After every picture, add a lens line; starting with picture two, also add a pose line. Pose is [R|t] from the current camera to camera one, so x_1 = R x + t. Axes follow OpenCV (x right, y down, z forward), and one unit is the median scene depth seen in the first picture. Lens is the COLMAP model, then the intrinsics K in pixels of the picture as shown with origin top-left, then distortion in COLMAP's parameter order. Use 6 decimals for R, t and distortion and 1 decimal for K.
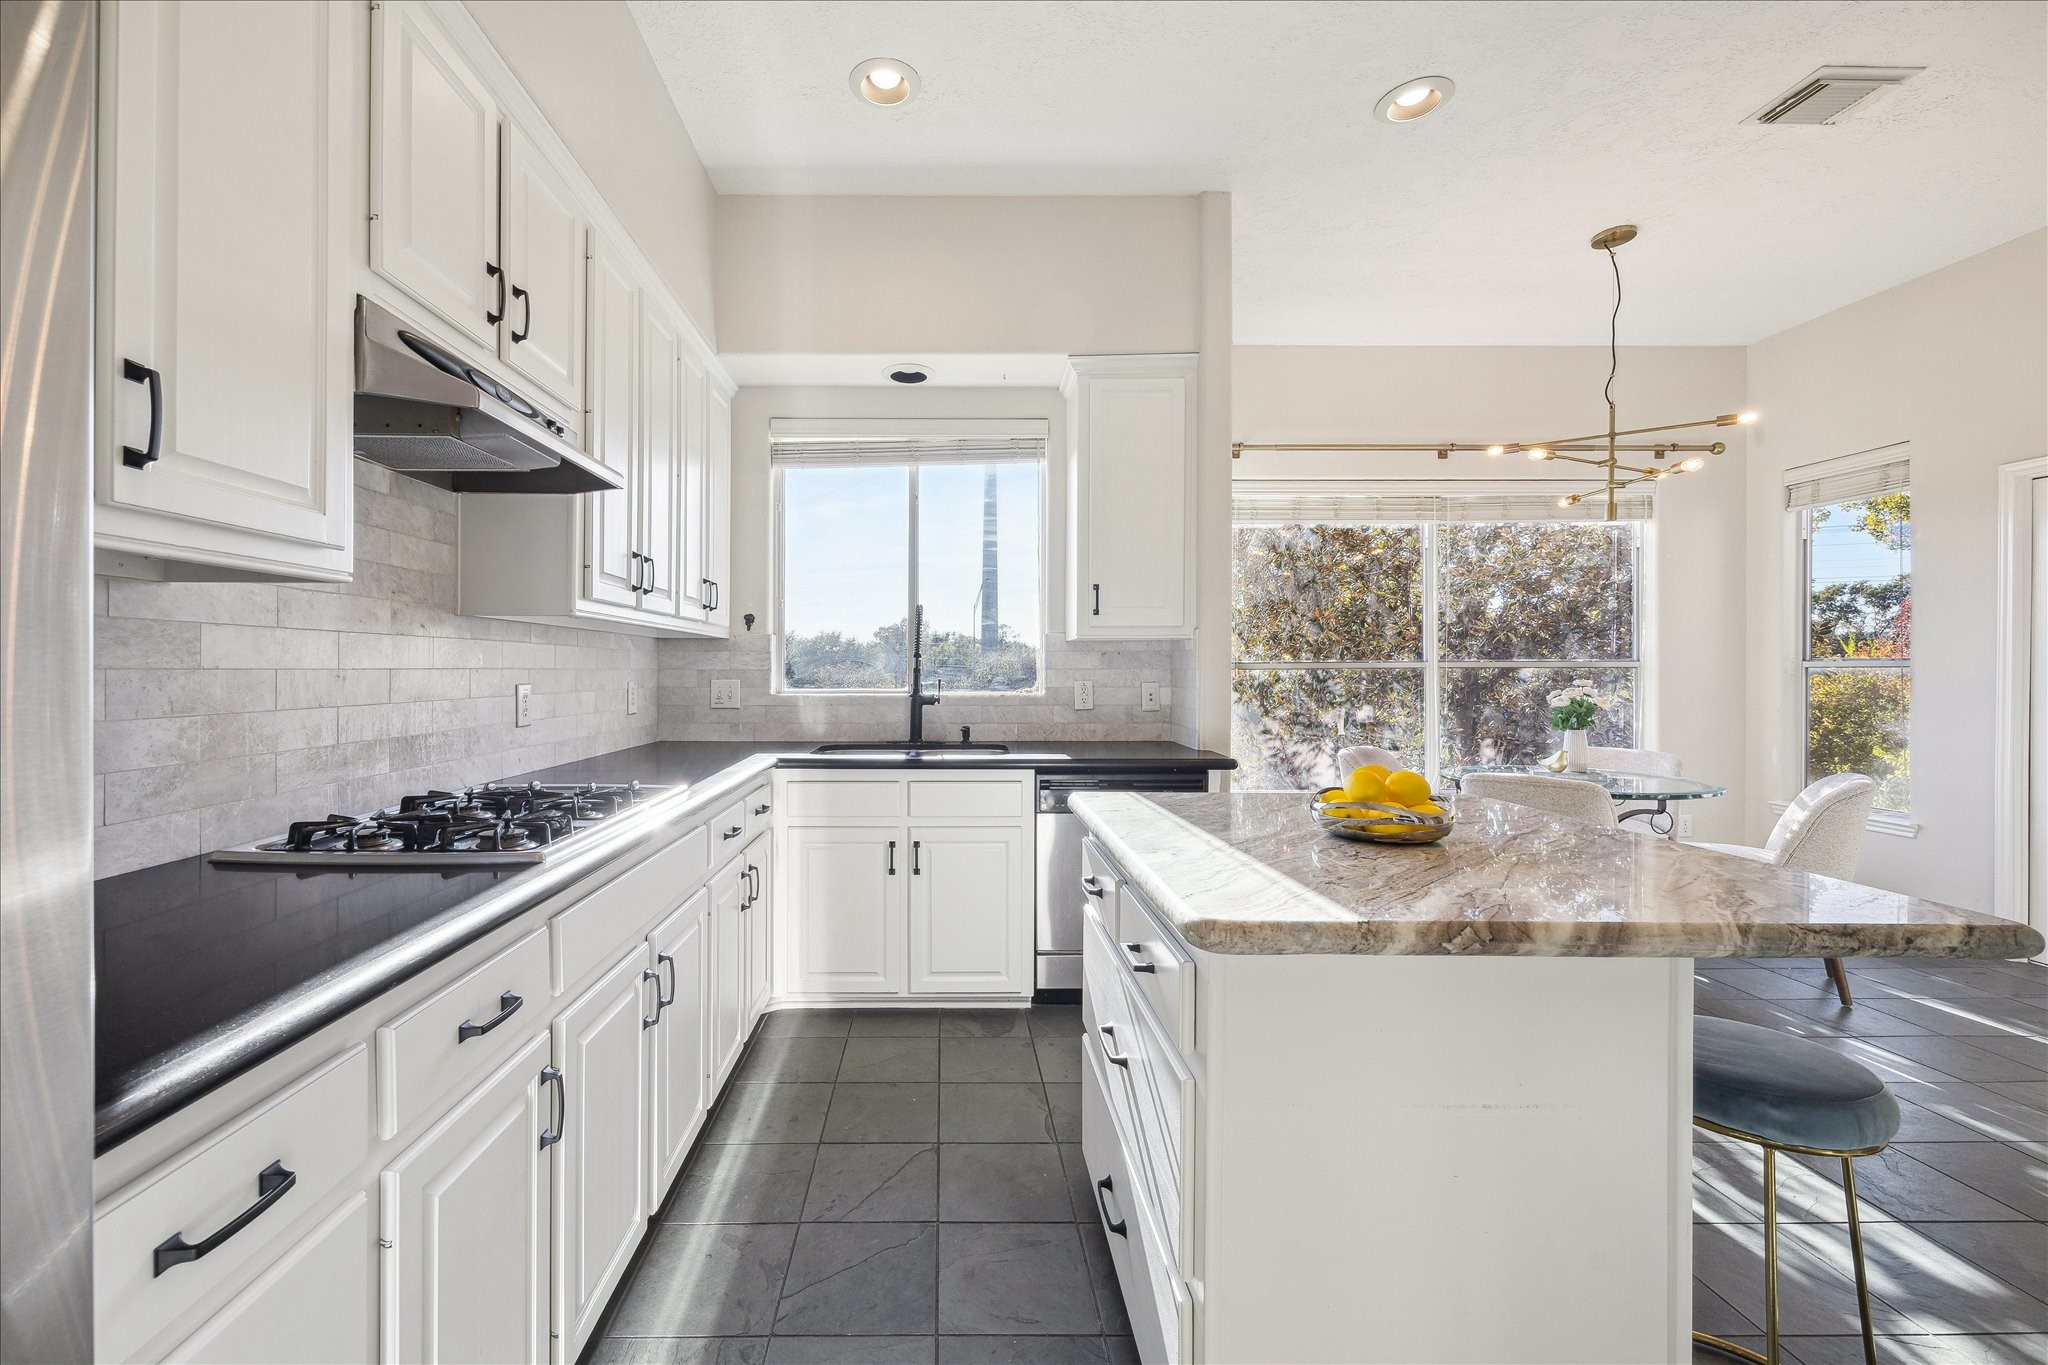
lens RADIAL K [[820.6, 0, 937.0], [0, 820.6, 674.7], [0, 0, 1]] dist [-0.006117, -0.000707]
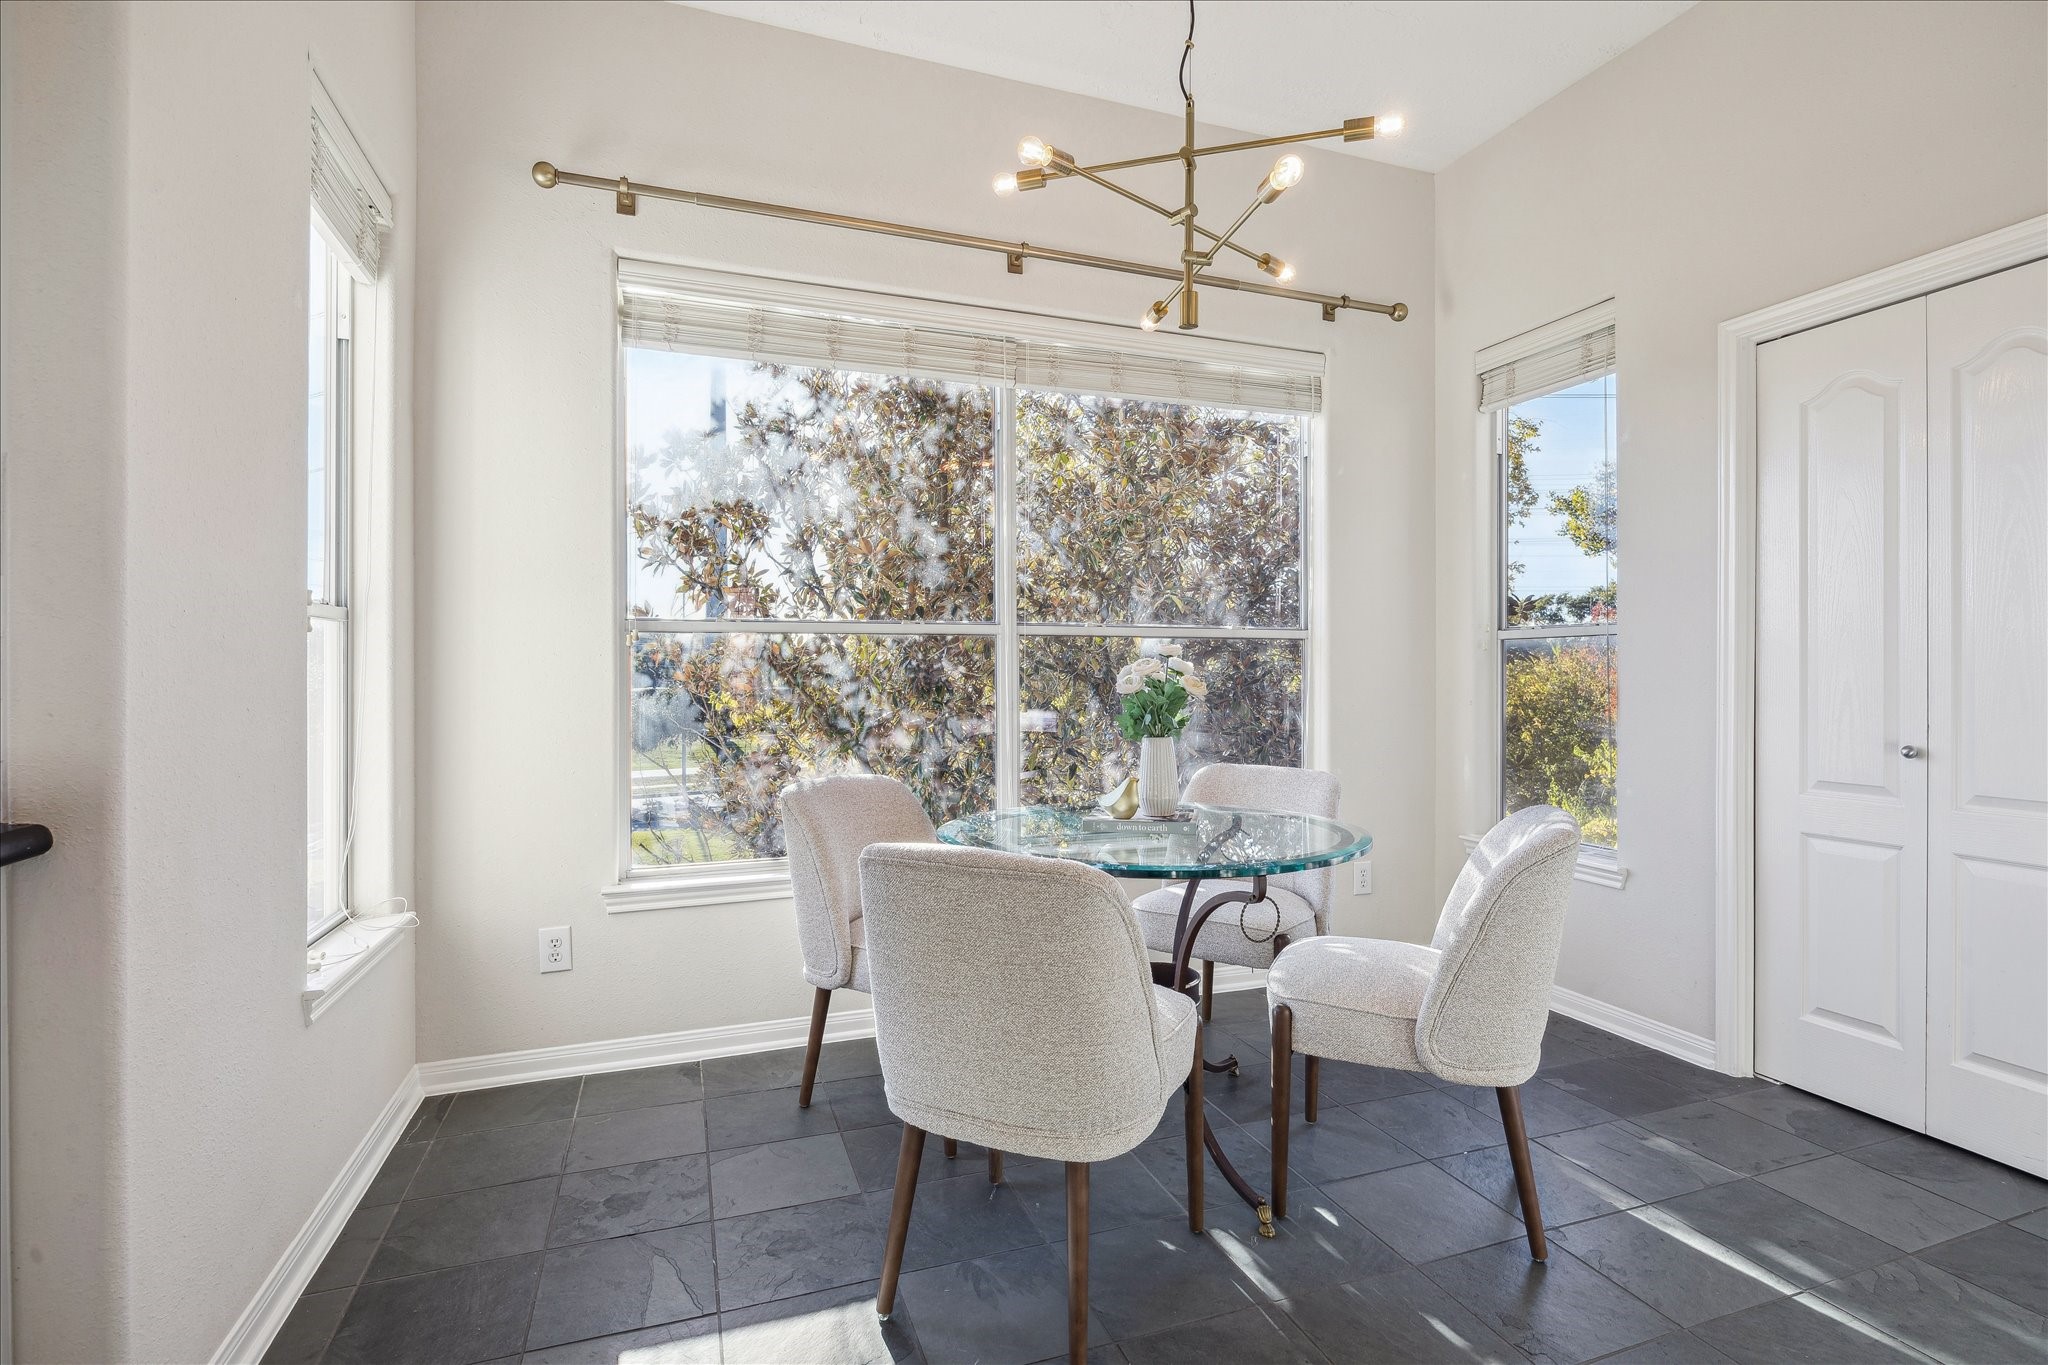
lens RADIAL K [[990.5, 0, 1039.4], [0, 990.5, 672.6], [0, 0, 1]] dist [-0.018652, 0.000945]
pose [[0.936195, 0.002624, 0.351470, 0.514486], [-0.000397, 0.999979, -0.006409, 0.031318], [-0.351480, 0.005860, 0.936177, 0.449116]]
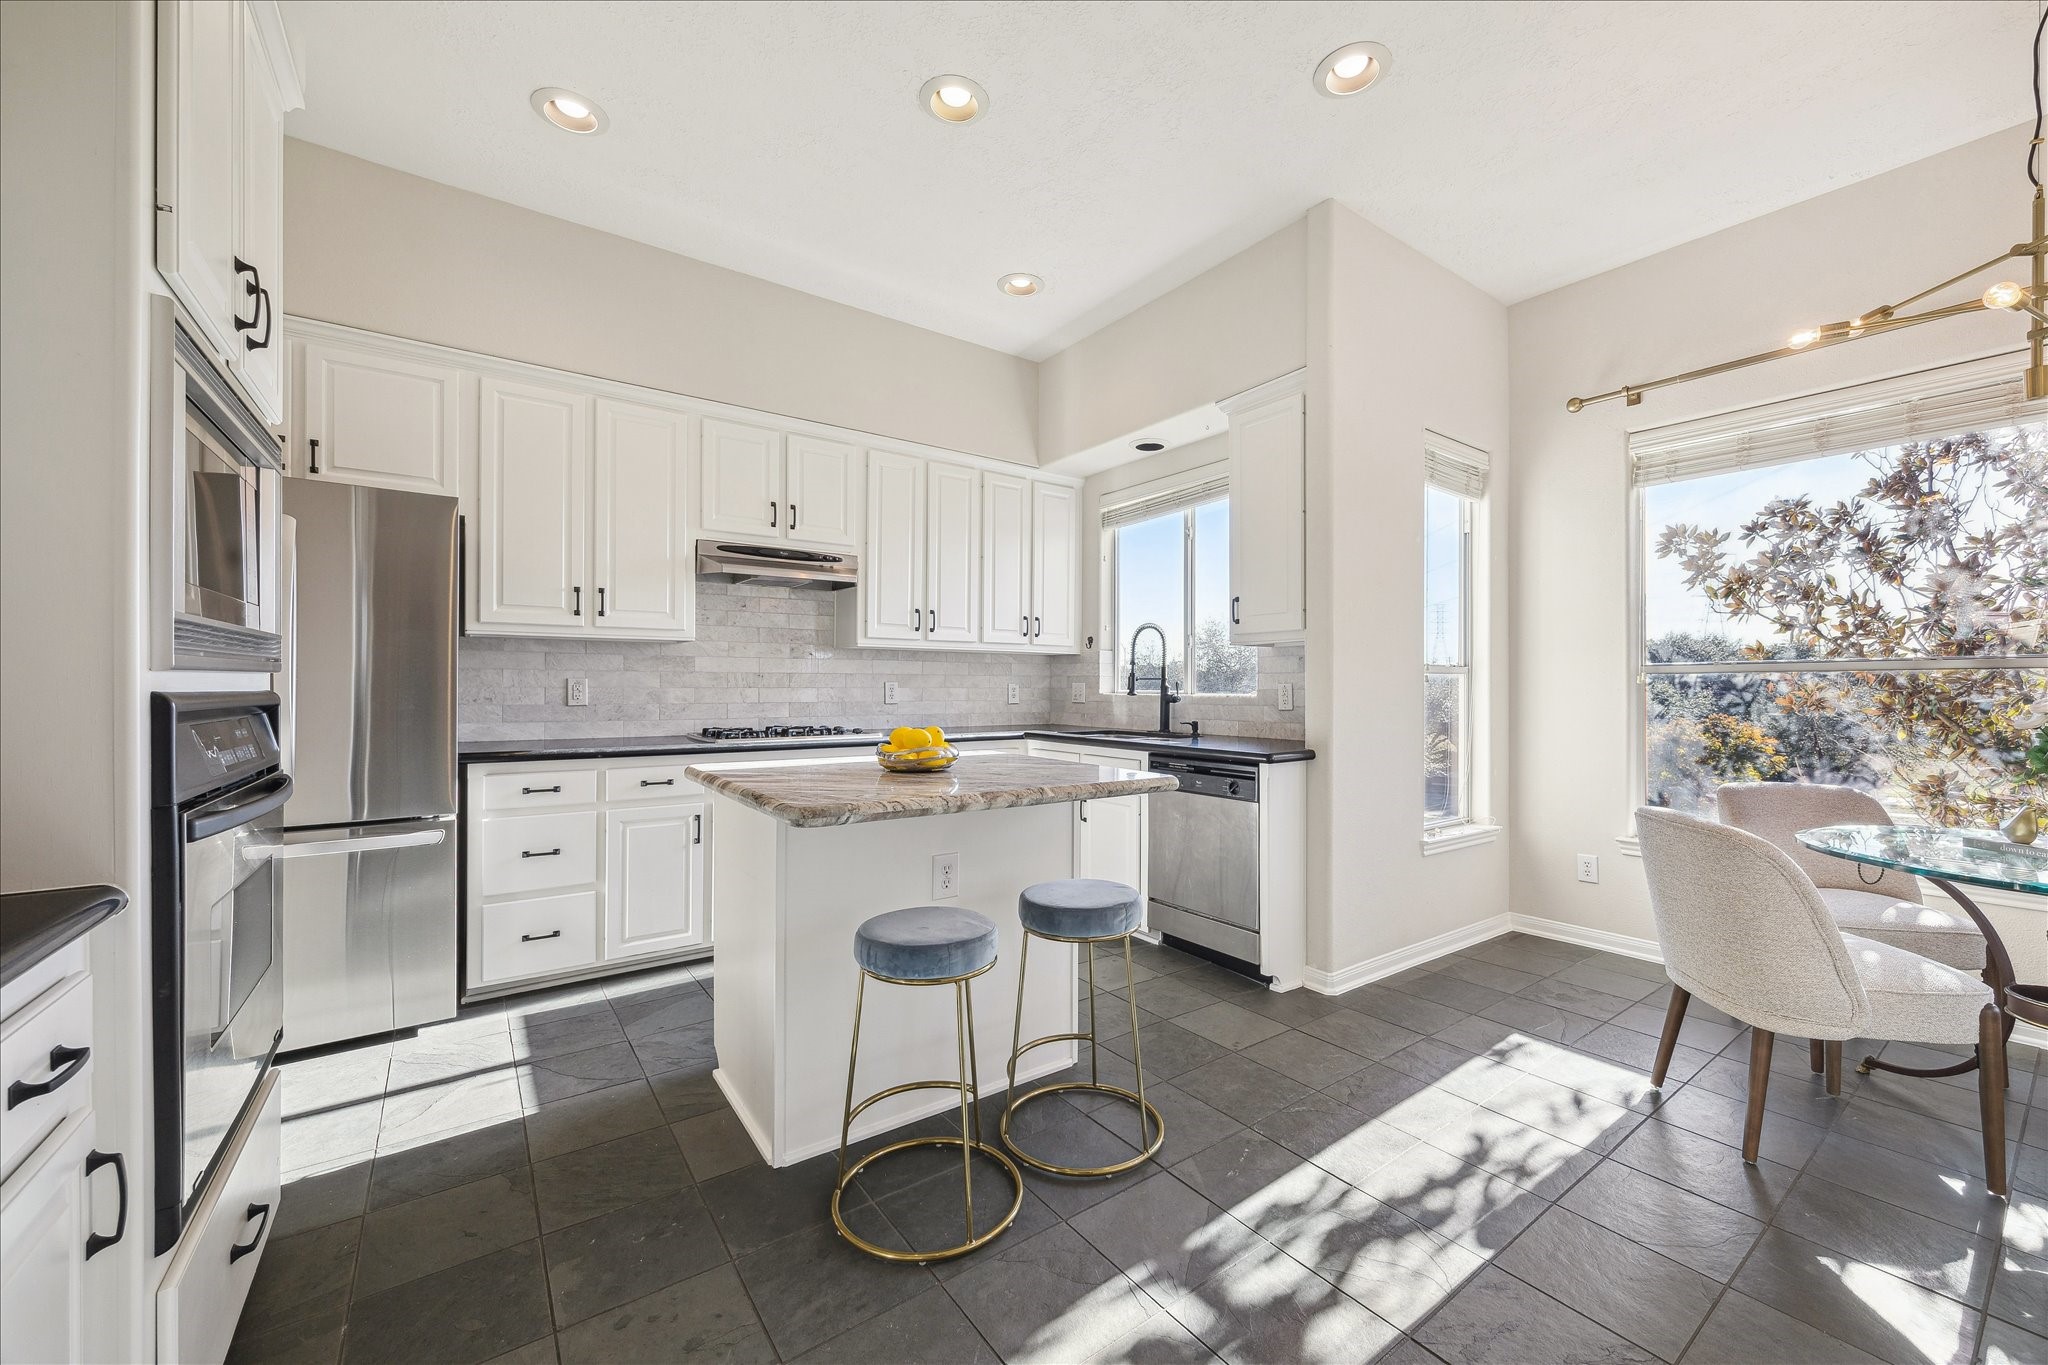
lens RADIAL K [[784.4, 0, 1044.8], [0, 784.4, 692.8], [0, 0, 1]] dist [-0.002166, 0.000947]
pose [[0.597932, 0.009608, -0.801489, 0.829934], [-0.007785, 0.999951, 0.006179, 0.015743], [0.801509, 0.002545, 0.597977, 0.127949]]
